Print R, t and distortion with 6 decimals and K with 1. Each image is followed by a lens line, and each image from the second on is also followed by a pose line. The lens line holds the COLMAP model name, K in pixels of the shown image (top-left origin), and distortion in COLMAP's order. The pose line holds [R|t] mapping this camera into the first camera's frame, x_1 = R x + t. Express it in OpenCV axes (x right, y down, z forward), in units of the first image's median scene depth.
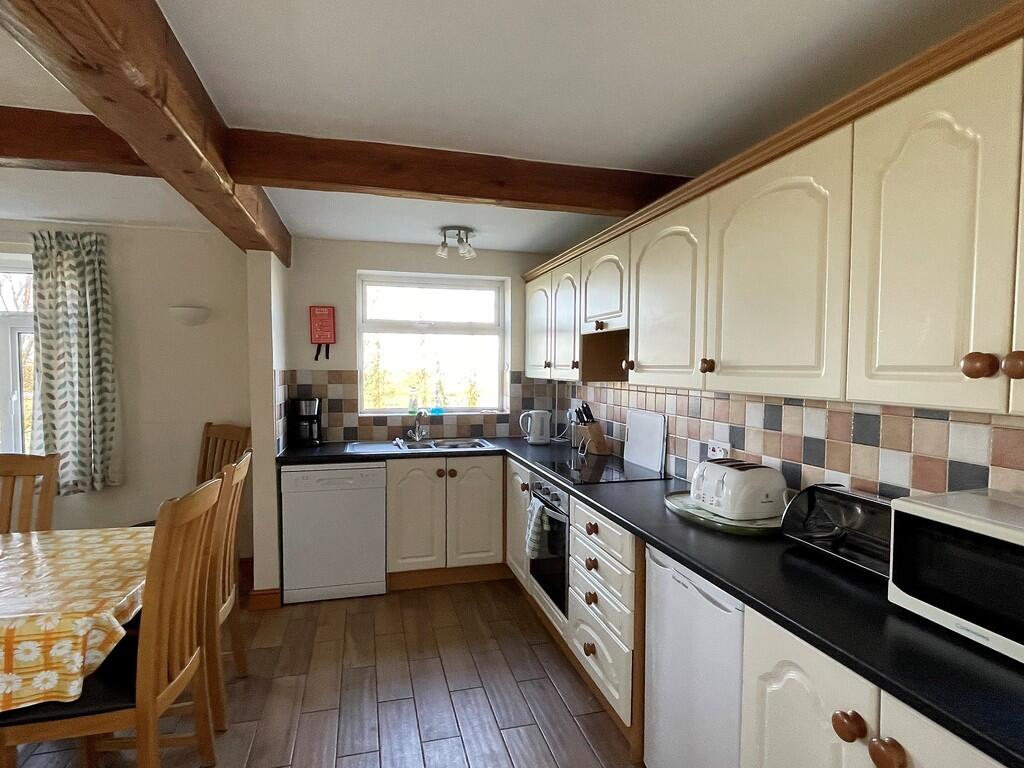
lens RADIAL K [[548.4, 0, 515.6], [0, 548.4, 394.1], [0, 0, 1]] dist [0.001509, -0.000134]
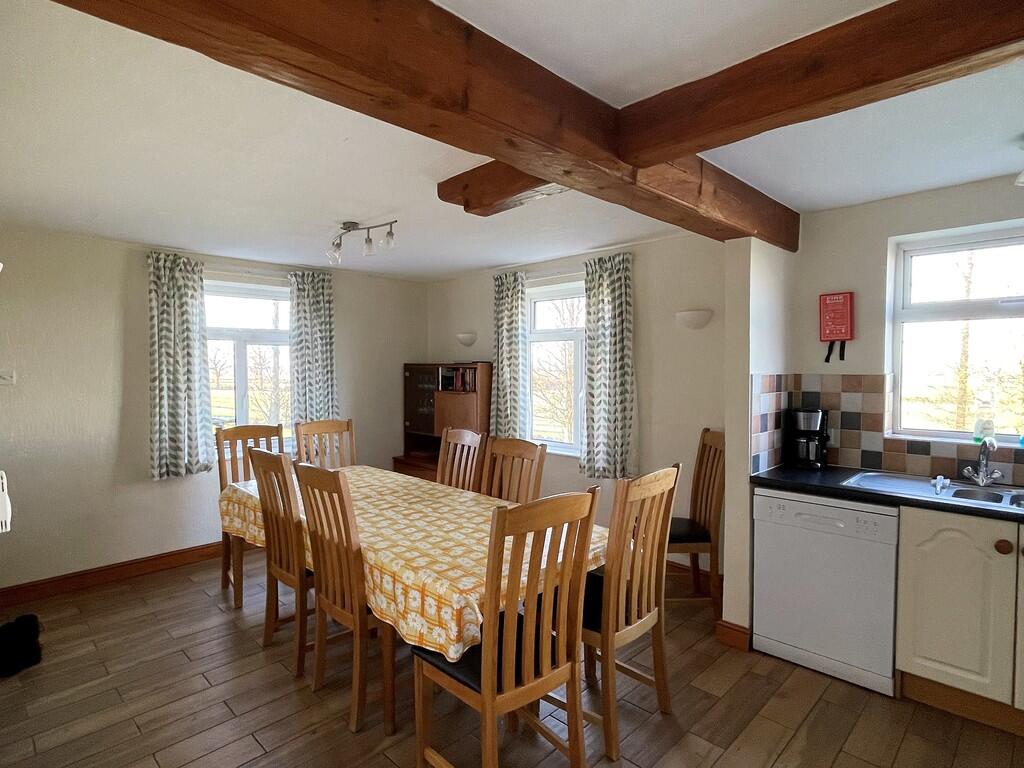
lens RADIAL K [[548.4, 0, 515.6], [0, 548.4, 394.1], [0, 0, 1]] dist [0.001509, -0.000134]
pose [[0.504542, 0.036754, -0.862604, 0.112415], [-0.037340, 0.999088, 0.020729, -0.016844], [0.862579, 0.021751, 0.505454, 0.239165]]
